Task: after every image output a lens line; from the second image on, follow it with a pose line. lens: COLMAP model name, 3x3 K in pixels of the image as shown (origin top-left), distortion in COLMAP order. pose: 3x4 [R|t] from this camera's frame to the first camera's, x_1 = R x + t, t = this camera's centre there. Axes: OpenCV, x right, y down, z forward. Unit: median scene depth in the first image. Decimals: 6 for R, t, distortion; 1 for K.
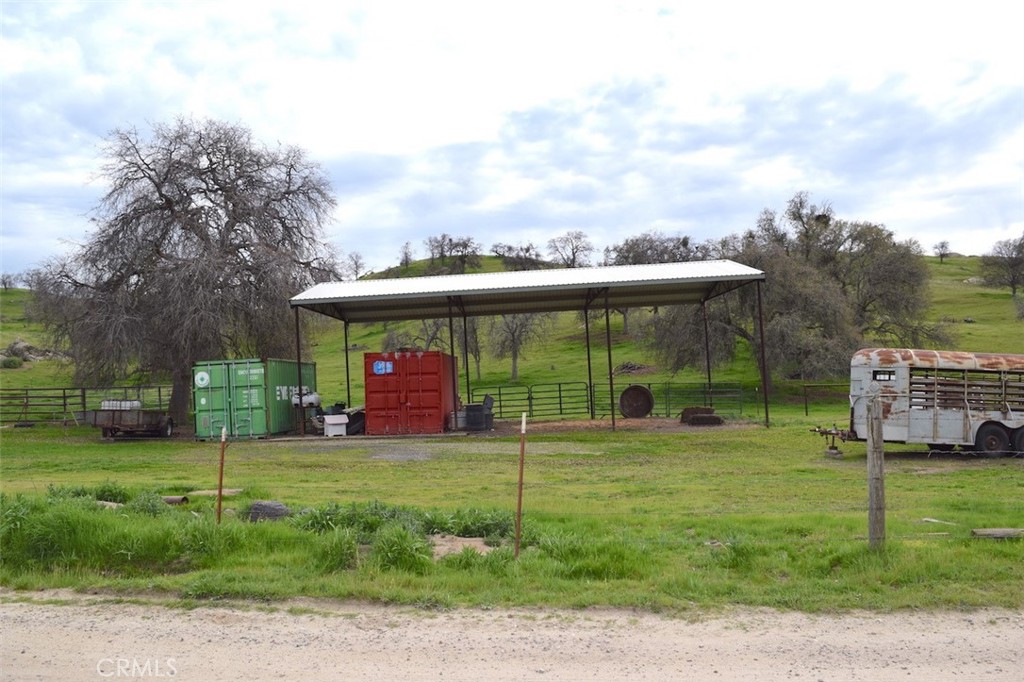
lens RADIAL K [[805.4, 0, 515.7], [0, 805.4, 349.3], [0, 0, 1]] dist [-0.095886, 0.023754]
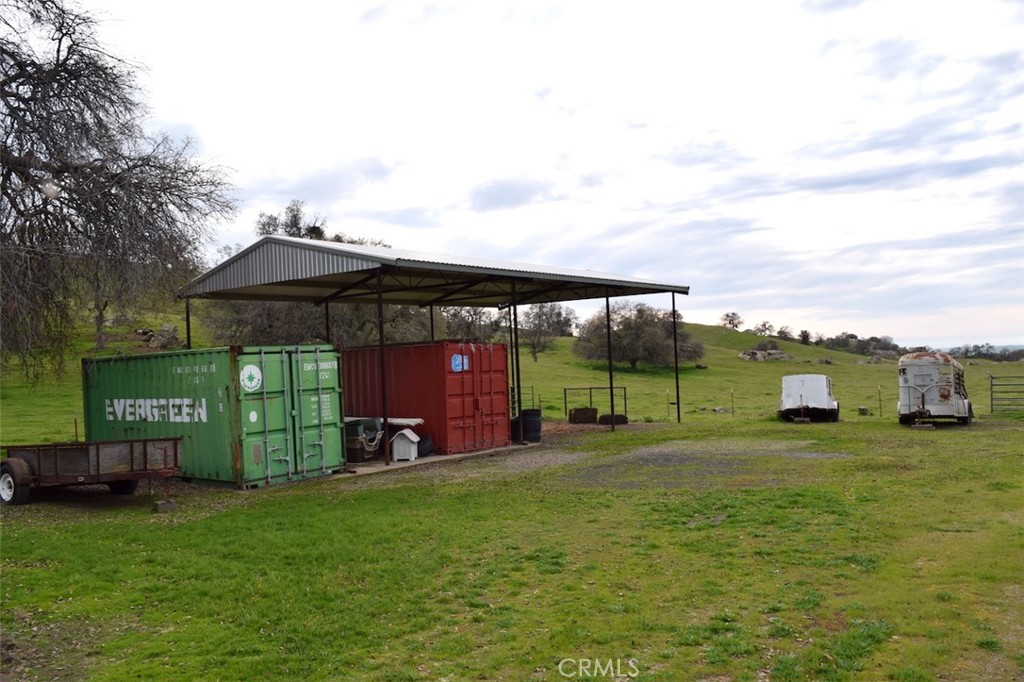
lens RADIAL K [[805.4, 0, 512.0], [0, 805.4, 342.1], [0, 0, 1]] dist [-0.095886, 0.023754]
pose [[0.581650, 0.040011, 0.812454, -0.739685], [-0.005628, 0.998964, -0.045167, 0.036320], [-0.813419, 0.021699, 0.581273, 0.511253]]
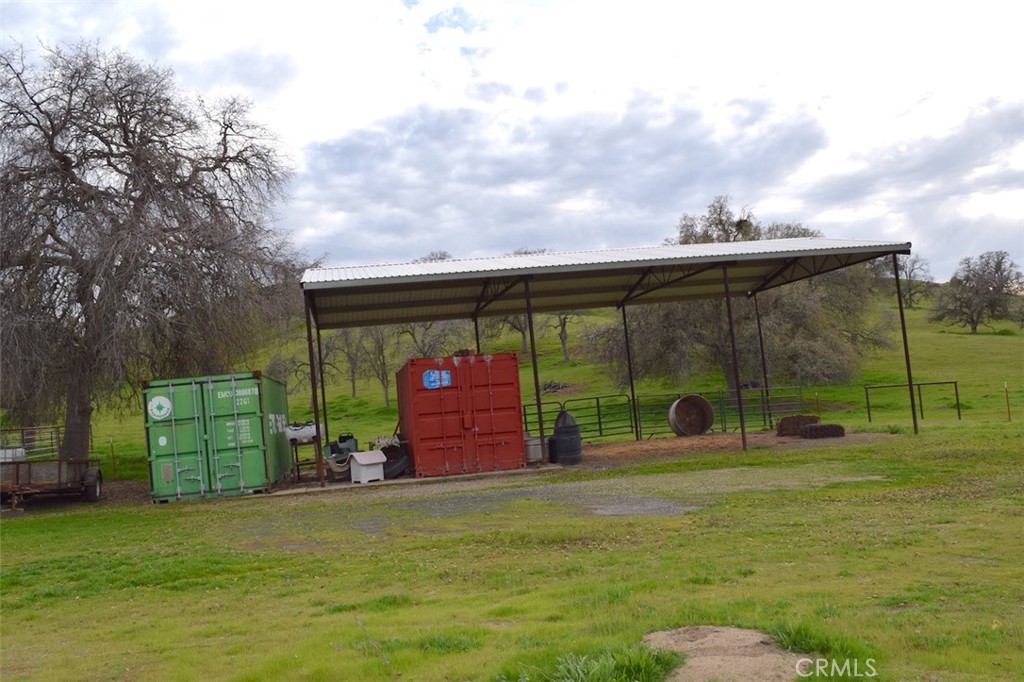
lens RADIAL K [[805.4, 0, 508.7], [0, 805.4, 343.0], [0, 0, 1]] dist [-0.095886, 0.023754]
pose [[0.975763, -0.029522, 0.216828, -0.250910], [0.039750, 0.998286, -0.042964, 0.023646], [-0.215187, 0.050541, 0.975264, 0.295888]]
